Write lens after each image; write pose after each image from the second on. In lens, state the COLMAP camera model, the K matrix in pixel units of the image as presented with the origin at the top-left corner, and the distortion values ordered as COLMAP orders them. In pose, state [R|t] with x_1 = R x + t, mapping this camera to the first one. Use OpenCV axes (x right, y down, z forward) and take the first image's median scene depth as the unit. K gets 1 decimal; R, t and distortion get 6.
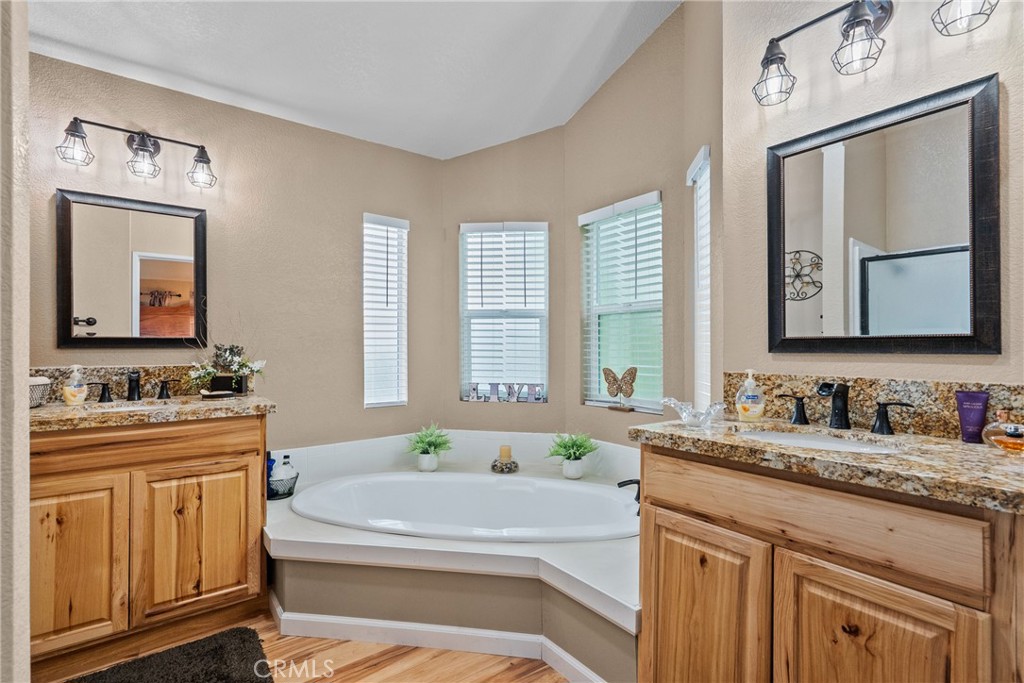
lens RADIAL K [[466.9, 0, 510.6], [0, 466.9, 343.9], [0, 0, 1]] dist [-0.003302, 0.001187]
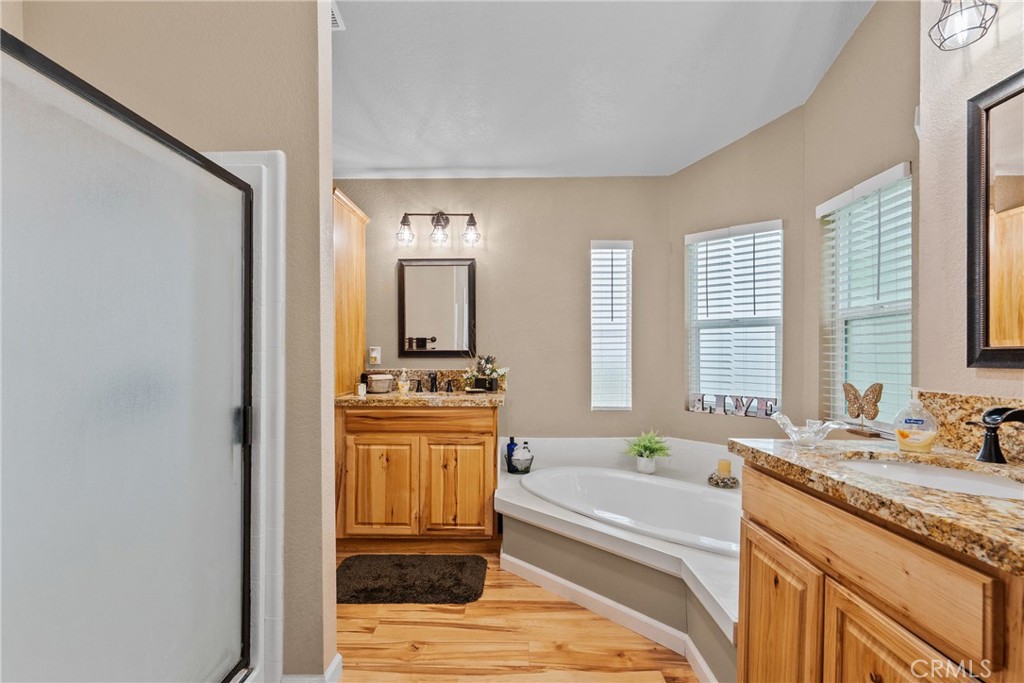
lens RADIAL K [[471.2, 0, 507.7], [0, 471.2, 358.8], [0, 0, 1]] dist [-0.002937, 0.000407]
pose [[0.788761, 0.005563, -0.614674, 0.351979], [0.001506, 0.999939, 0.010983, -0.003963], [0.614698, -0.009589, 0.788705, -0.064766]]
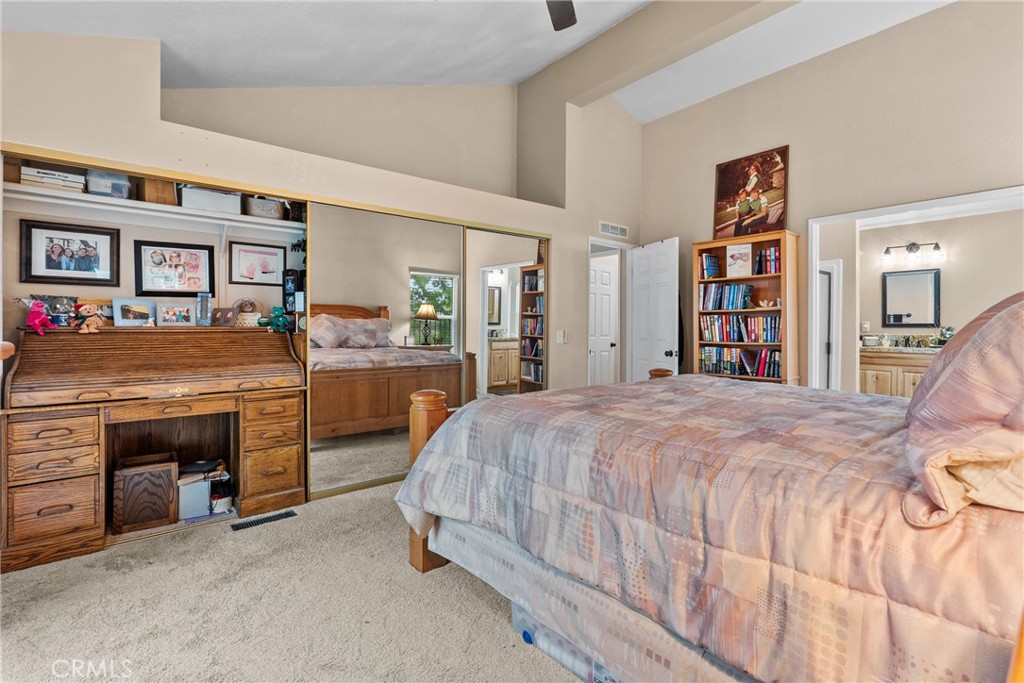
lens RADIAL K [[470.5, 0, 511.8], [0, 470.5, 333.1], [0, 0, 1]] dist [-0.000937, 0.000089]
pose [[0.043513, 0.011389, -0.998988, 1.936152], [0.006090, 0.999913, 0.011665, -0.006210], [0.999034, -0.006591, 0.043440, -1.496465]]
